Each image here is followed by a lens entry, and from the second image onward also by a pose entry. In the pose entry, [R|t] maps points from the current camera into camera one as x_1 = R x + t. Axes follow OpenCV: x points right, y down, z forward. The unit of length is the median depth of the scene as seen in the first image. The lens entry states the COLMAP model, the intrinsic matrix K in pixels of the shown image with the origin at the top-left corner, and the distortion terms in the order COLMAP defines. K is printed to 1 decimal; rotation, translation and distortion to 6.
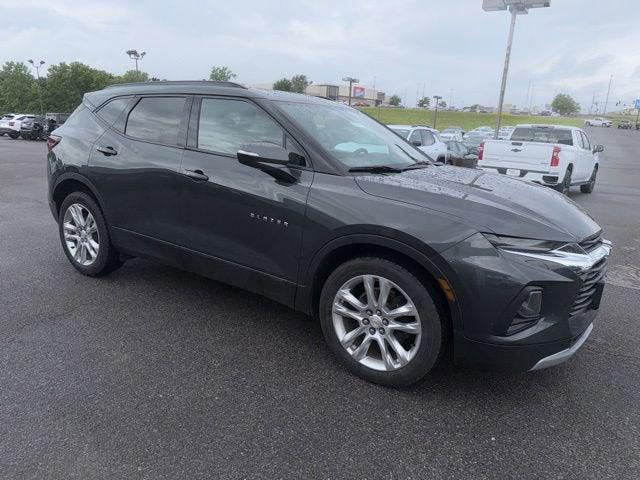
lens RADIAL K [[461.6, 0, 328.1], [0, 461.6, 238.0], [0, 0, 1]] dist [0.045382, -0.047454]
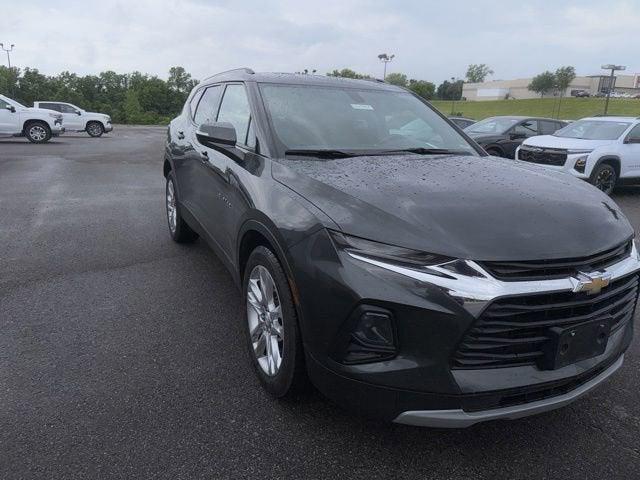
lens RADIAL K [[465.1, 0, 329.4], [0, 465.1, 229.8], [0, 0, 1]] dist [0.004470, -0.001880]
pose [[0.858458, 0.109041, -0.501158, 0.508722], [-0.116893, 0.993018, 0.015826, -0.016027], [0.499385, 0.044996, 0.865211, 0.211149]]
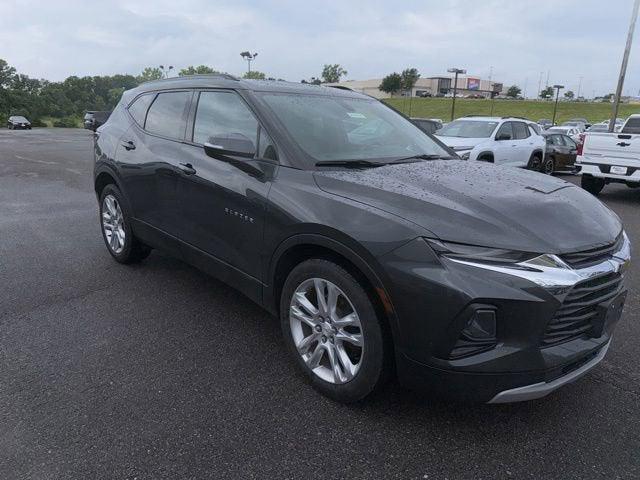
lens RADIAL K [[460.6, 0, 329.1], [0, 460.6, 246.9], [0, 0, 1]] dist [0.039734, -0.048242]
pose [[0.971910, 0.046076, -0.230799, 0.246942], [-0.039926, 0.998714, 0.031247, -0.009490], [0.231941, -0.021154, 0.972500, 0.088153]]
